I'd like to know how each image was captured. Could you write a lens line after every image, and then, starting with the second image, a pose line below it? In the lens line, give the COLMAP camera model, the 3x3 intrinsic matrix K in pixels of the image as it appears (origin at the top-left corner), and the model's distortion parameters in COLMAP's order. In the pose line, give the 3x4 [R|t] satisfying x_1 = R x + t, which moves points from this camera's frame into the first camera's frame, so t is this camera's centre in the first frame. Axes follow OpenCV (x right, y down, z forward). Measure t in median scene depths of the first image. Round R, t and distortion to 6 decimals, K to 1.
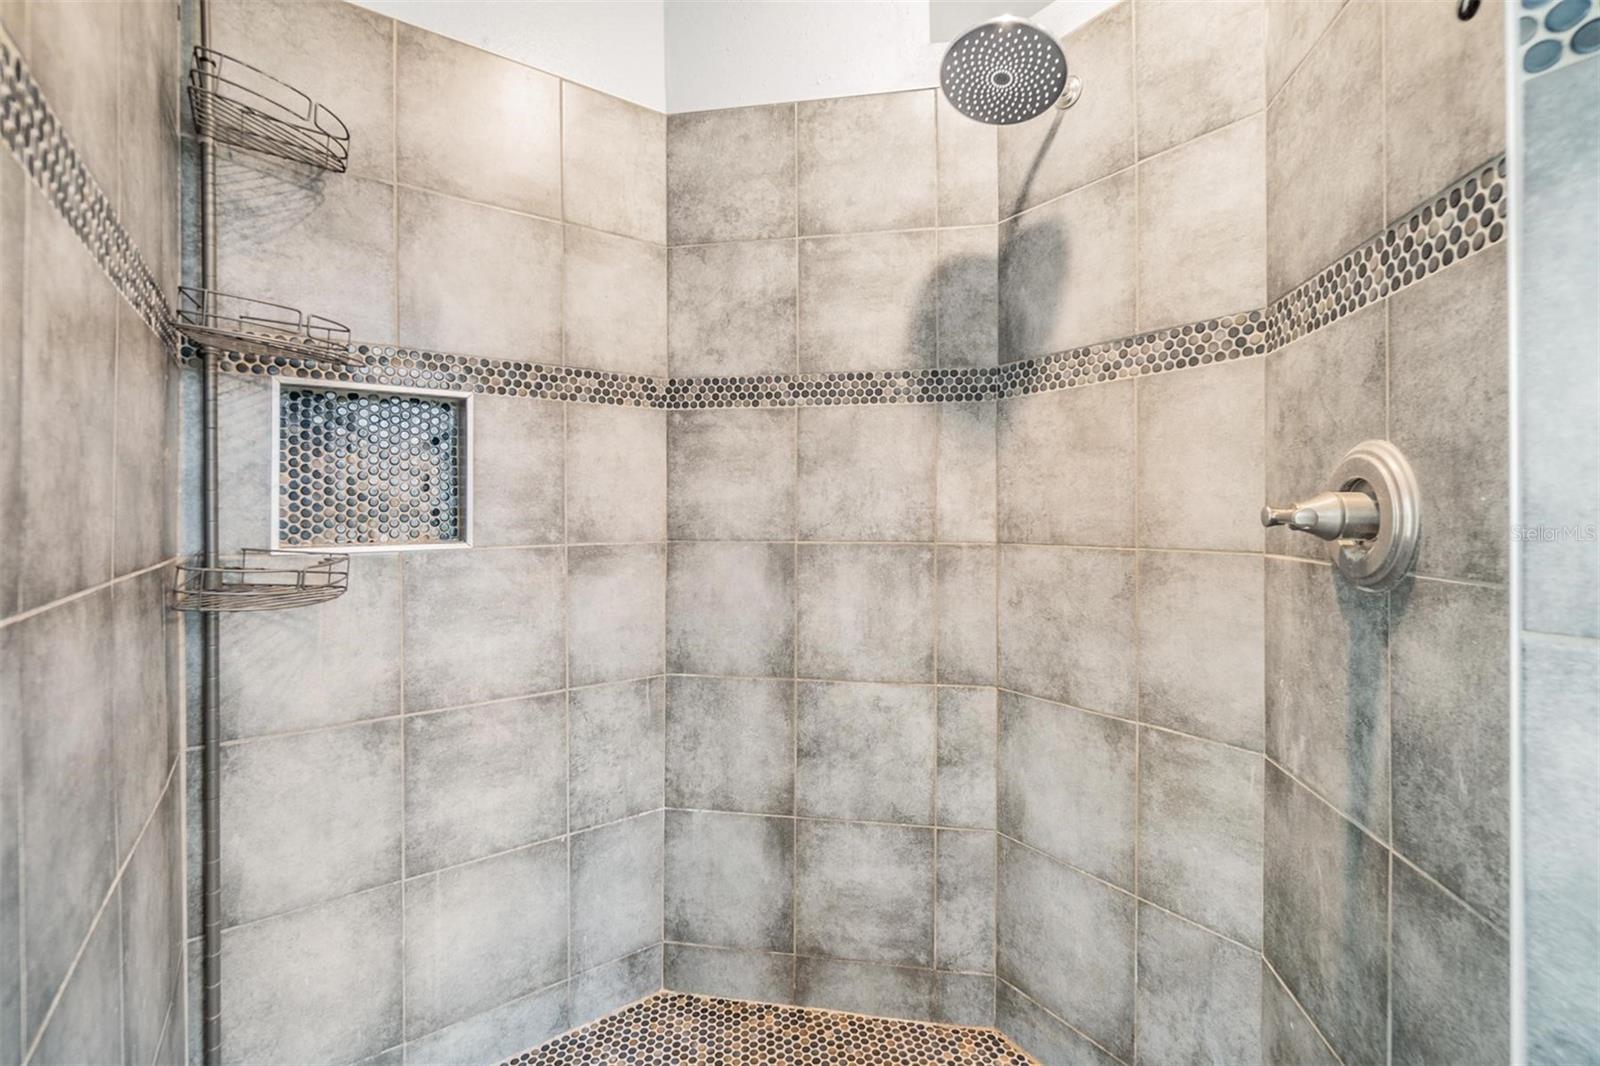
lens RADIAL K [[702.7, 0, 791.0], [0, 702.7, 494.9], [0, 0, 1]] dist [-0.000604, -0.000150]
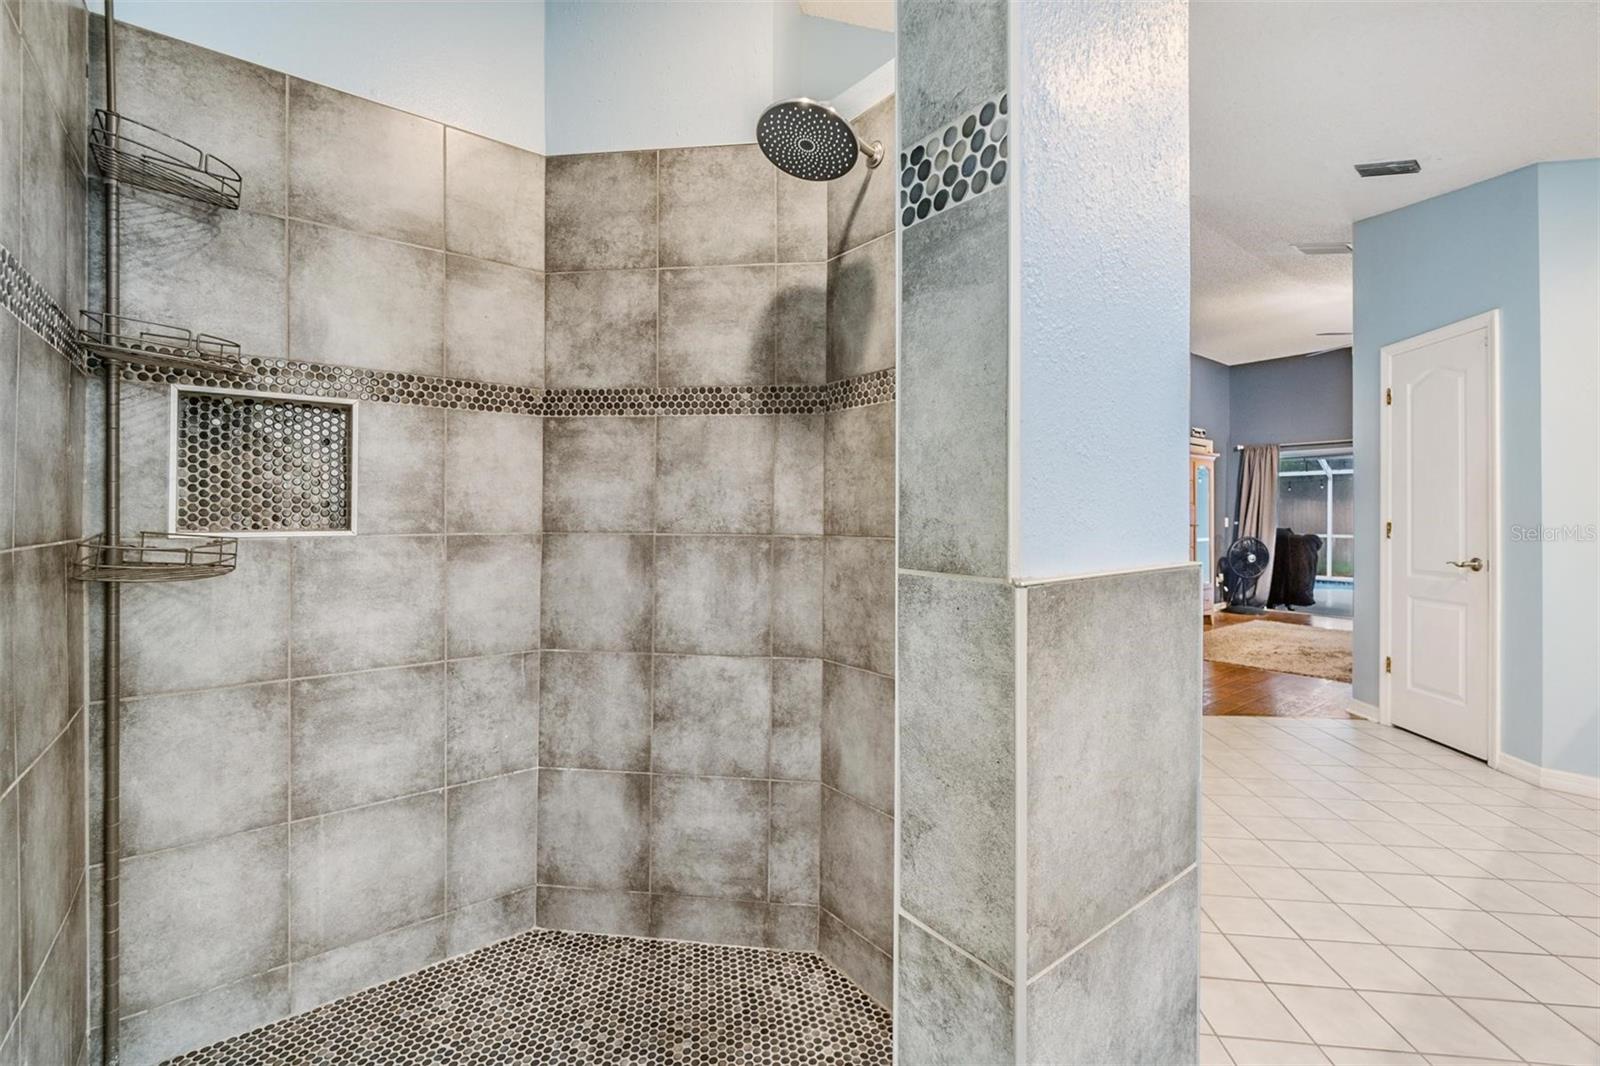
lens RADIAL K [[706.2, 0, 797.7], [0, 706.2, 502.2], [0, 0, 1]] dist [-0.001033, -0.000173]
pose [[0.998973, 0.009514, 0.044290, 0.200926], [-0.009648, 0.999949, 0.002819, 0.010368], [-0.044261, -0.003244, 0.999015, -0.171839]]
